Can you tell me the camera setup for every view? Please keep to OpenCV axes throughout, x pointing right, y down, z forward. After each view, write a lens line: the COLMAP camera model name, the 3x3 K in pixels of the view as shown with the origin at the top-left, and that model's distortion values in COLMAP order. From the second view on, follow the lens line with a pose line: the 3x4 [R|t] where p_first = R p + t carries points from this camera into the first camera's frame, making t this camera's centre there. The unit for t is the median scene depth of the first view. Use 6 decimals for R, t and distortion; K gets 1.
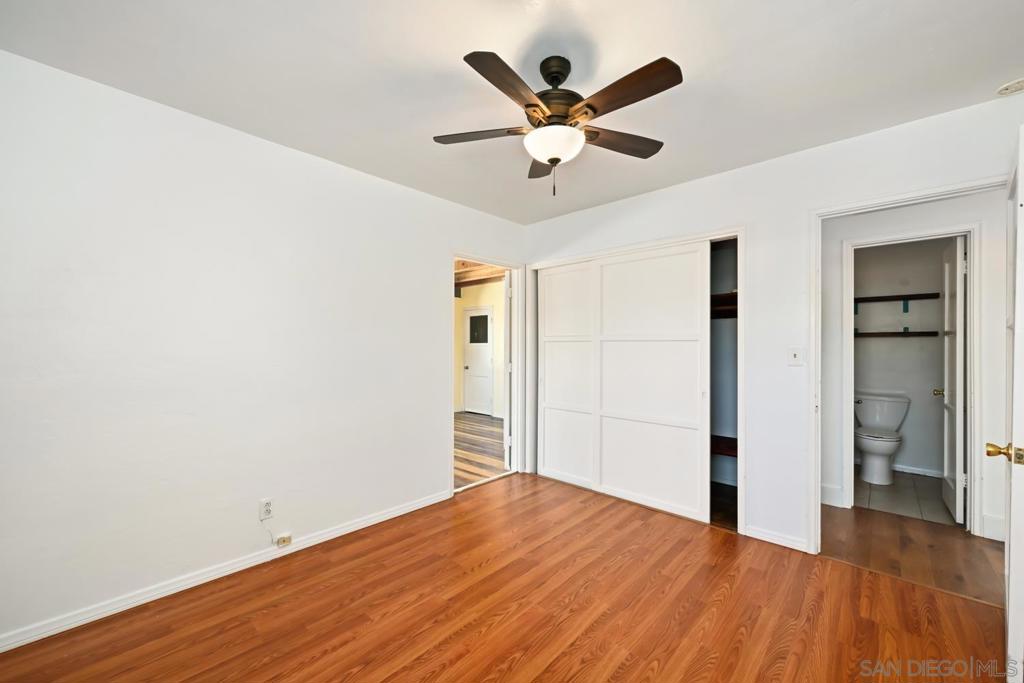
lens RADIAL K [[402.3, 0, 516.0], [0, 402.3, 343.6], [0, 0, 1]] dist [-0.003657, 0.000723]
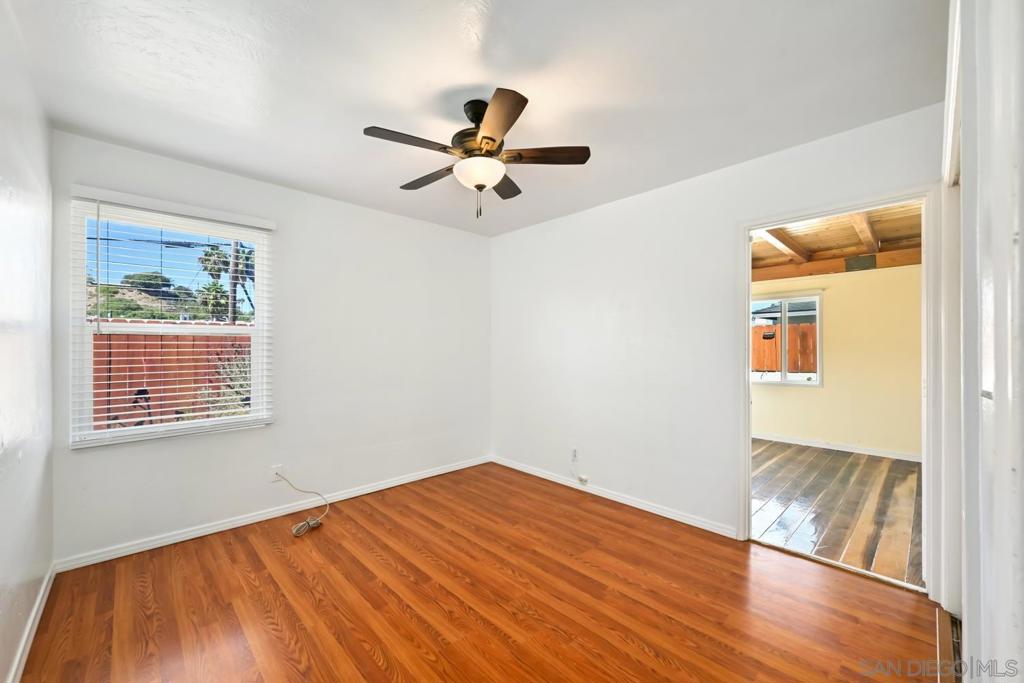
lens RADIAL K [[402.3, 0, 515.5], [0, 402.3, 346.2], [0, 0, 1]] dist [-0.003657, 0.000723]
pose [[-0.070311, -0.005978, -0.997507, 1.083211], [0.009895, 0.999929, -0.006690, 0.008729], [0.997476, -0.010340, -0.070247, 1.029214]]
